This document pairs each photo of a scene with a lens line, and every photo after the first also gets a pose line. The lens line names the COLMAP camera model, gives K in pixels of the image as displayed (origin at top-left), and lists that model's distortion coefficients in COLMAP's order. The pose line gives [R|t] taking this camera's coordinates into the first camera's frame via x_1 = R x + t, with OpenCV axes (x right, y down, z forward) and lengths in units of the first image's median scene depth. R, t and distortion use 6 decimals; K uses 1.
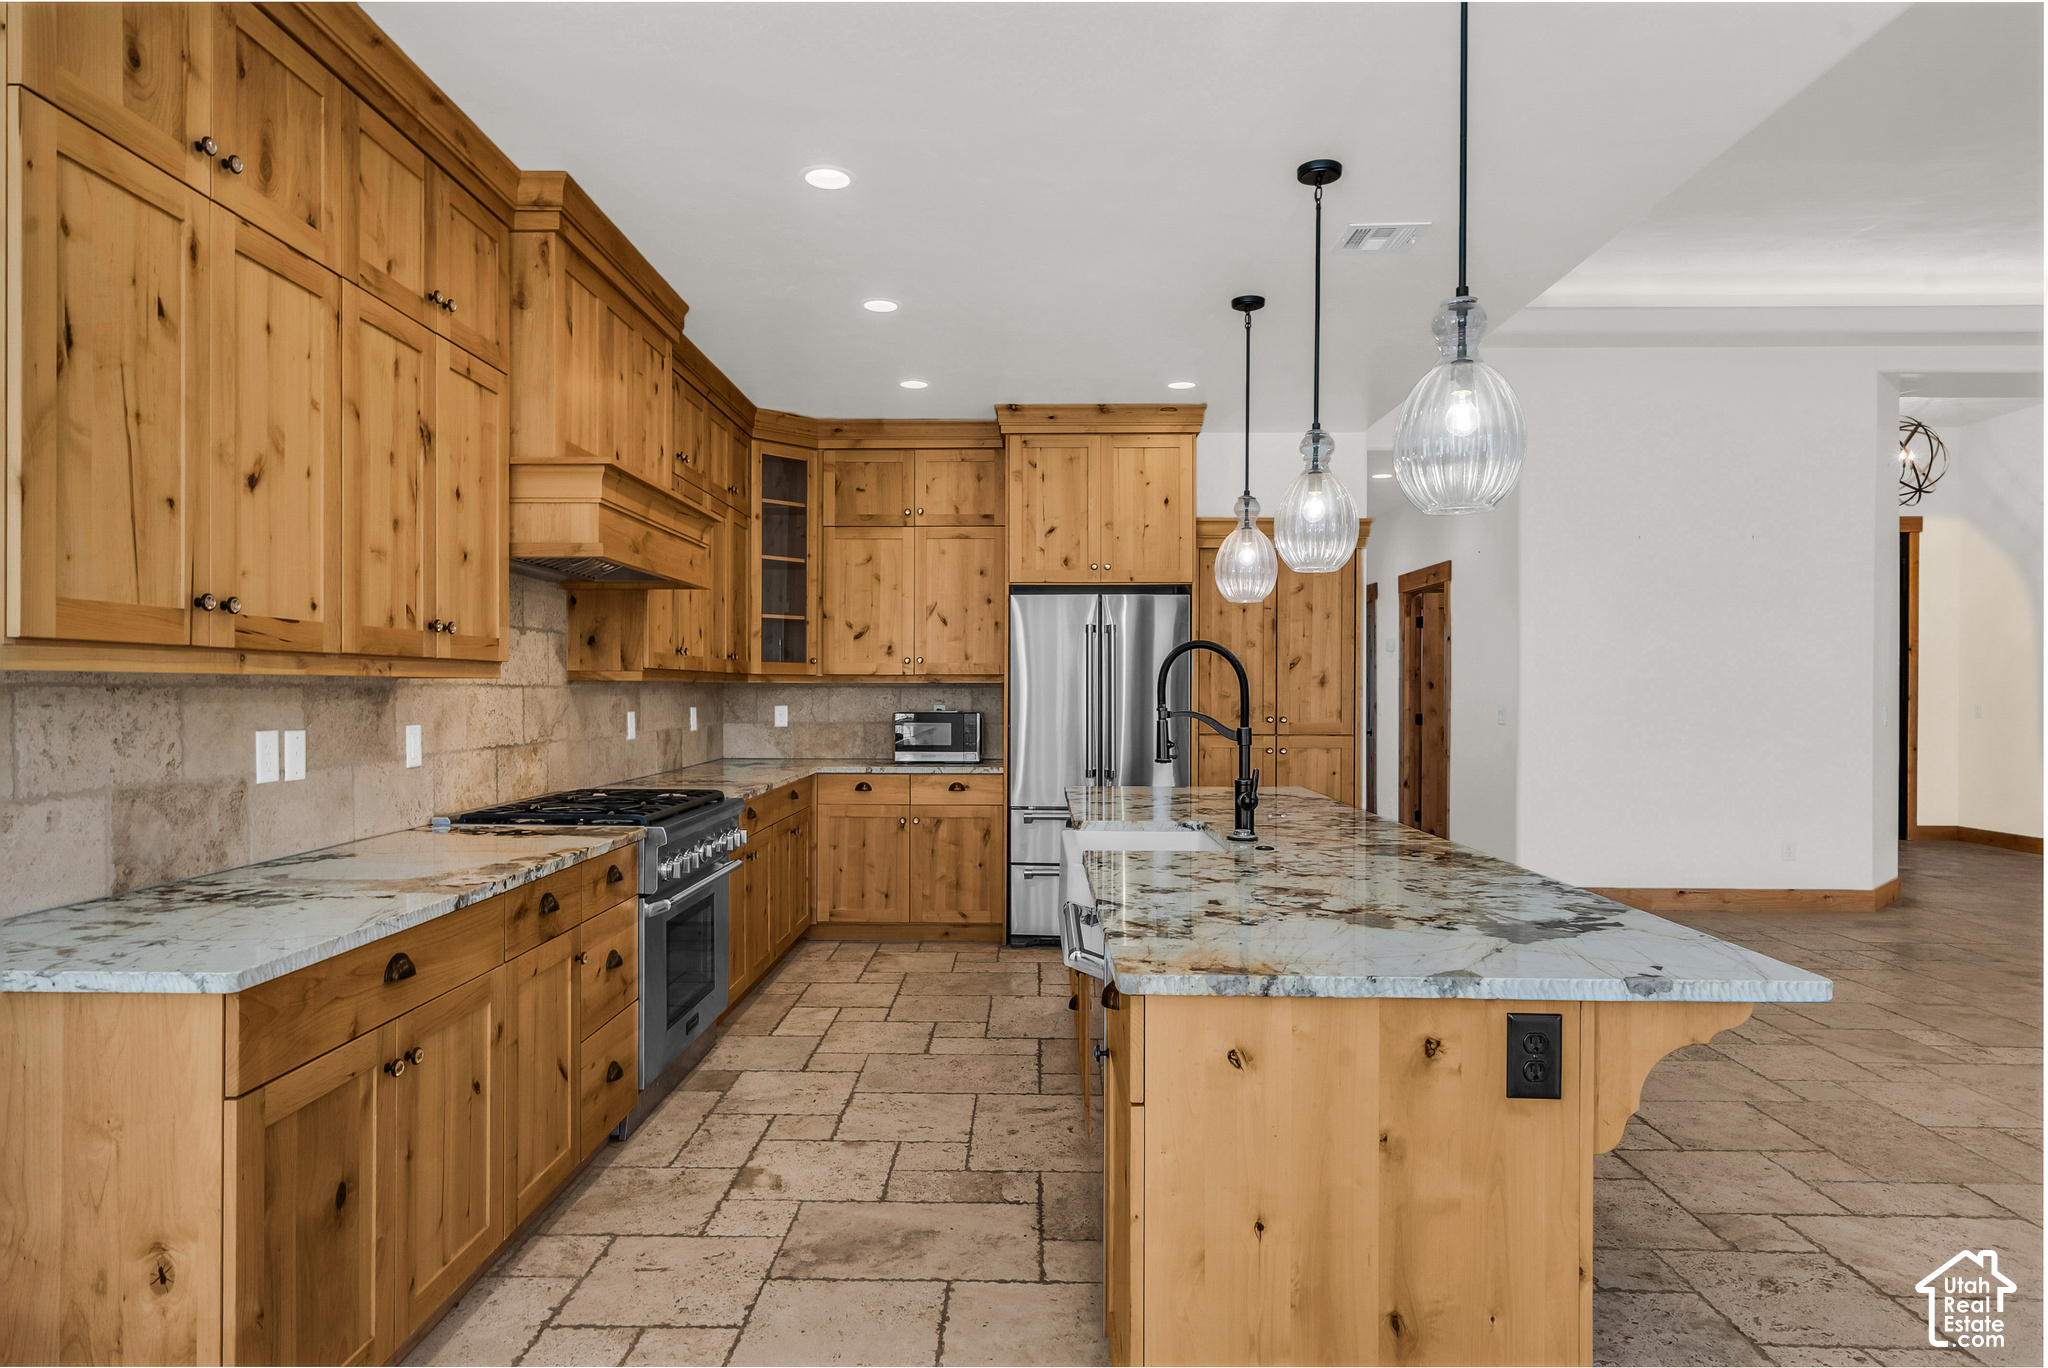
lens RADIAL K [[1186.5, 0, 1013.6], [0, 1186.5, 687.4], [0, 0, 1]] dist [0.007193, 0.002390]
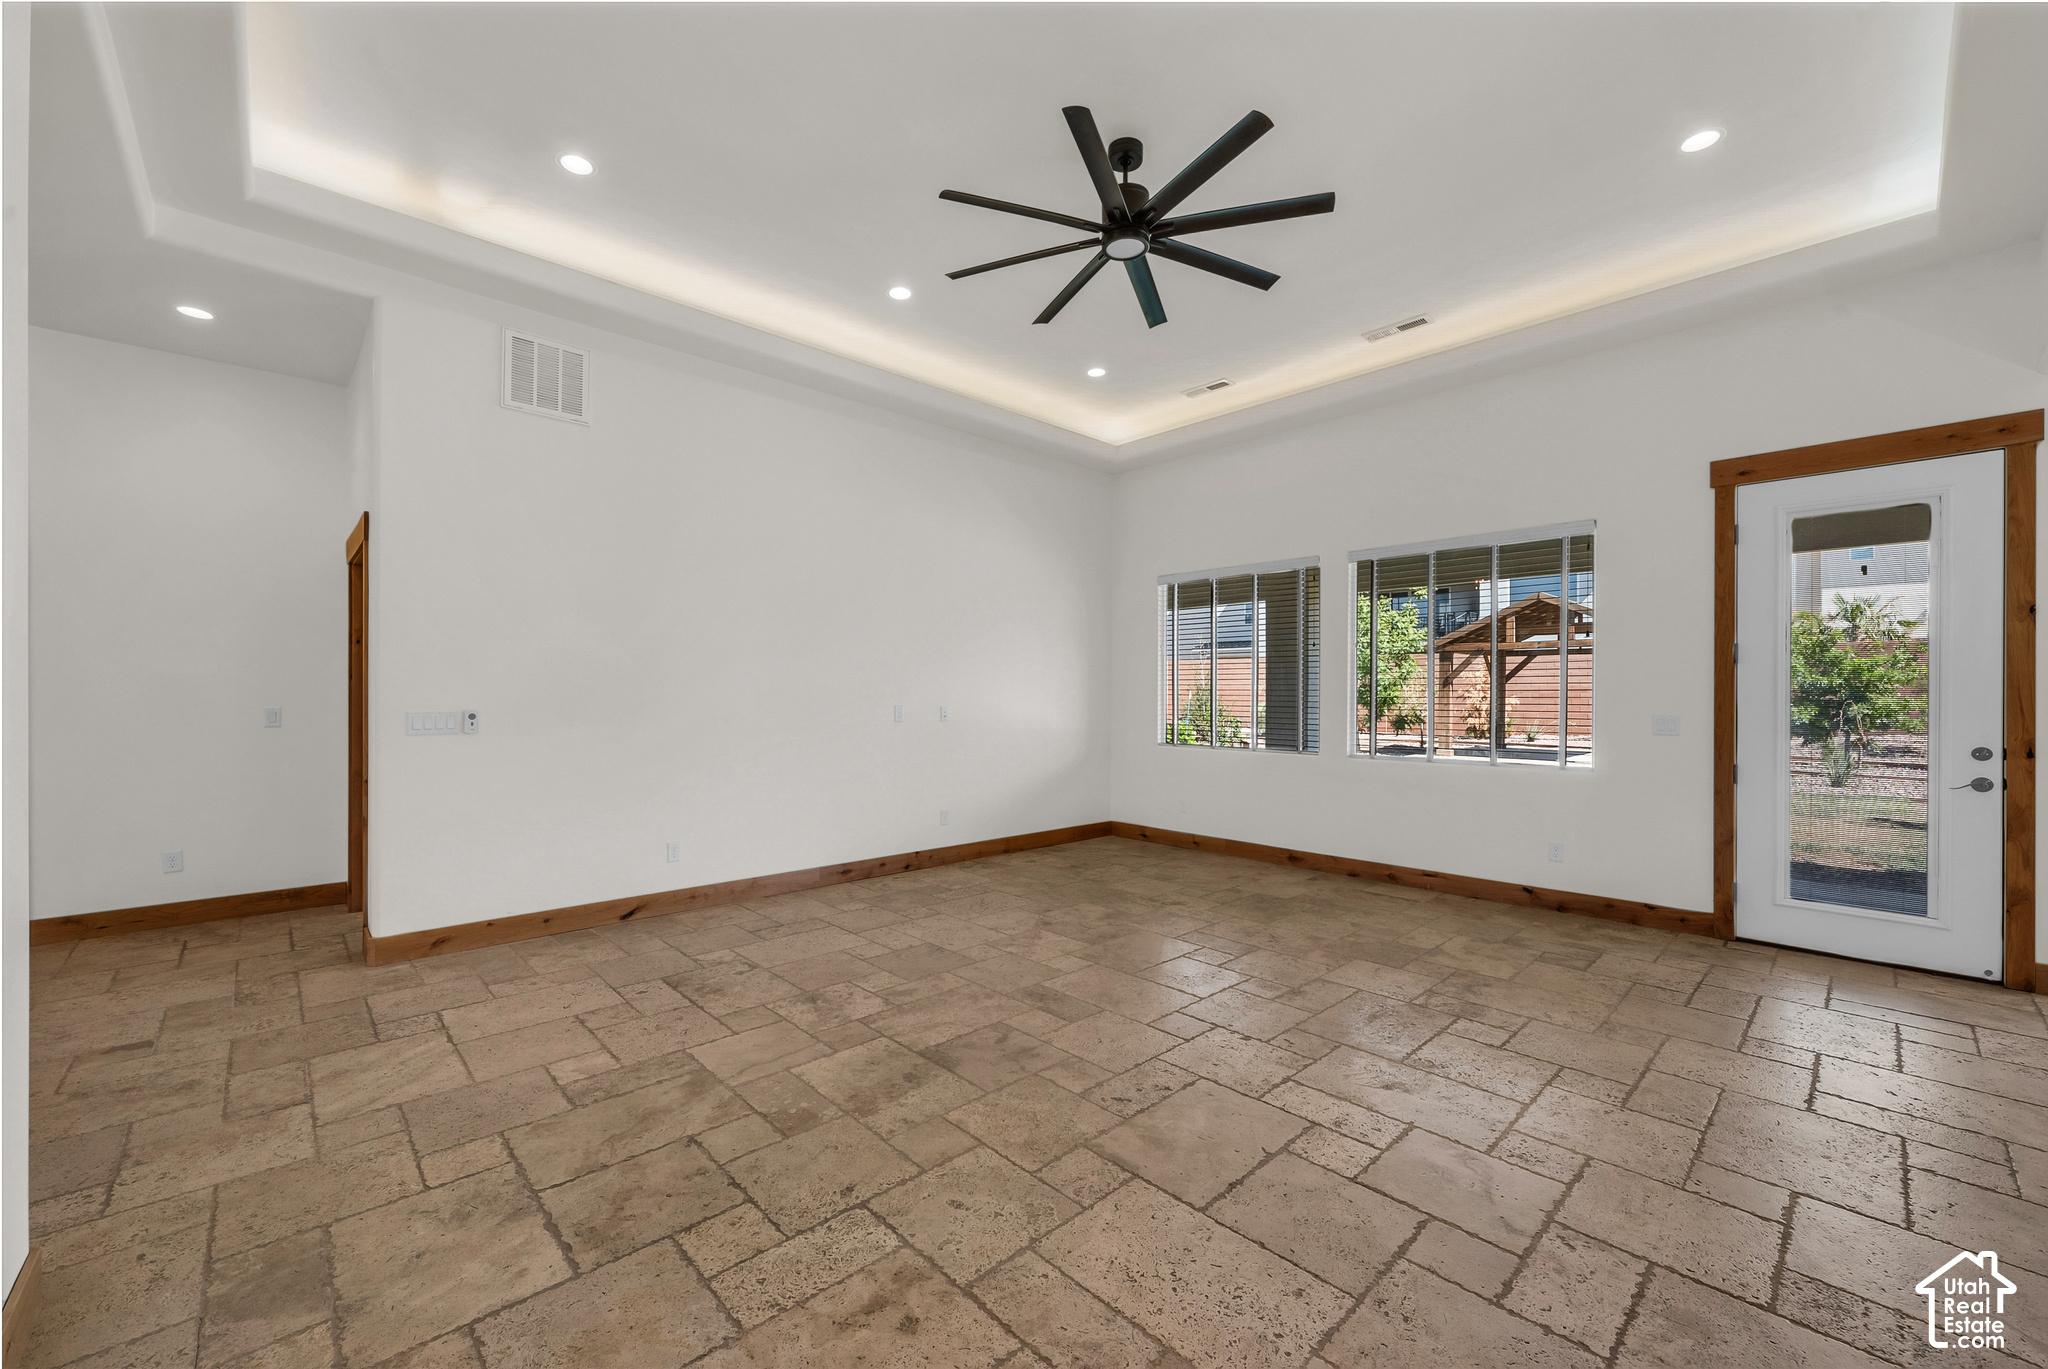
lens RADIAL K [[807.0, 0, 1015.3], [0, 807.0, 692.4], [0, 0, 1]] dist [-0.001320, 0.000299]
pose [[-0.696153, -0.005928, 0.717869, 0.722820], [-0.006460, 0.999977, 0.001993, 0.001286], [-0.717865, -0.003250, -0.696175, 2.003318]]
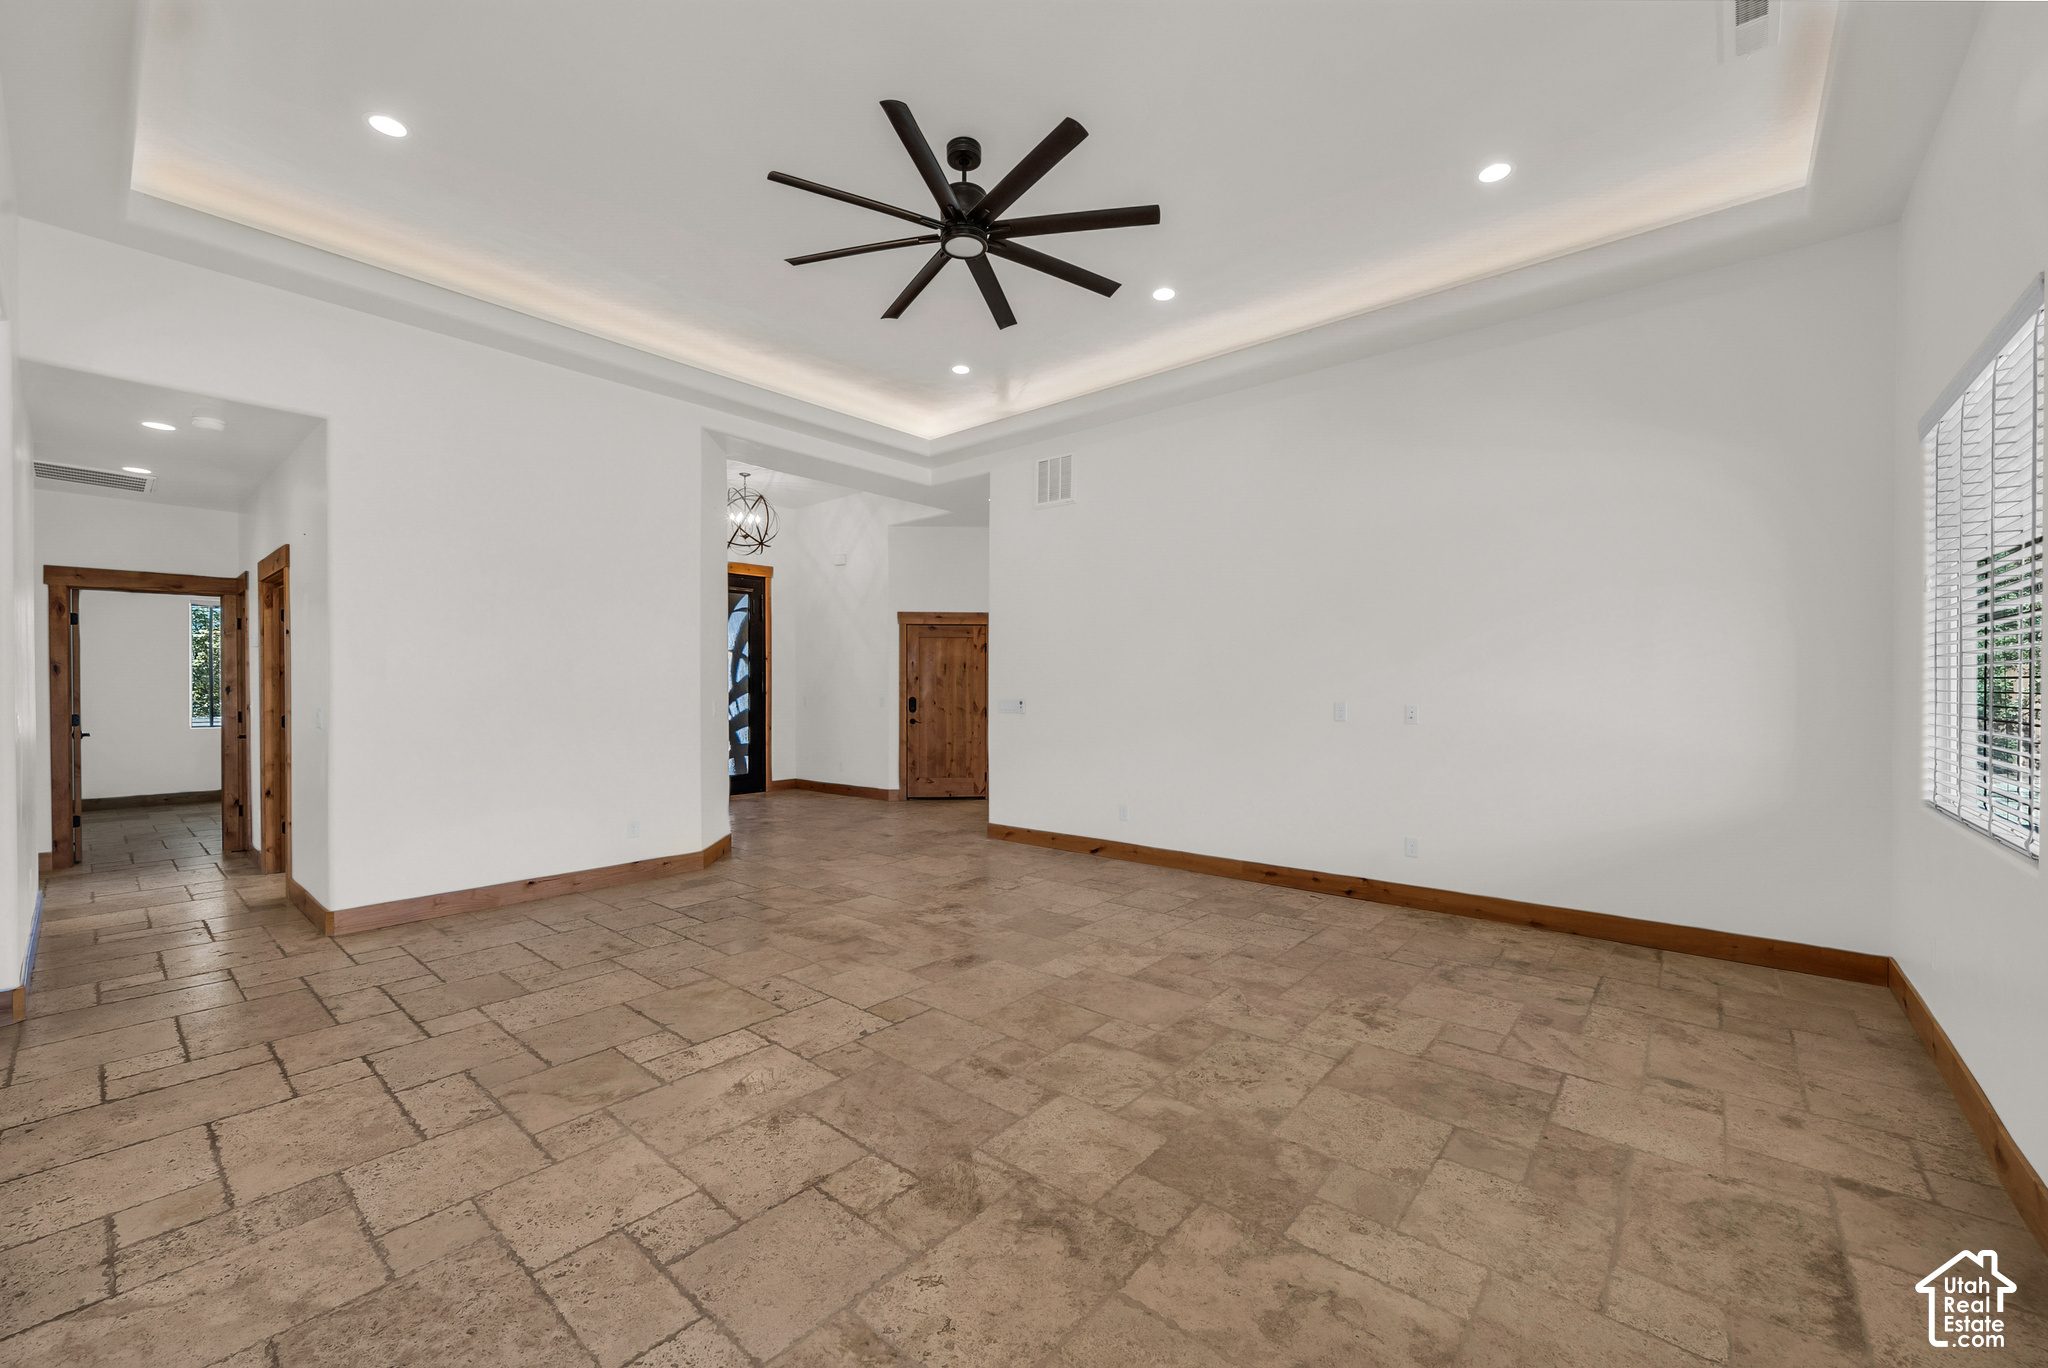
lens RADIAL K [[807.0, 0, 1015.3], [0, 807.0, 691.9], [0, 0, 1]] dist [-0.001320, 0.000299]
pose [[0.636251, -0.008483, 0.771436, 0.604001], [0.002603, 0.999957, 0.008849, 0.000375], [-0.771478, -0.003622, 0.636246, 0.473532]]
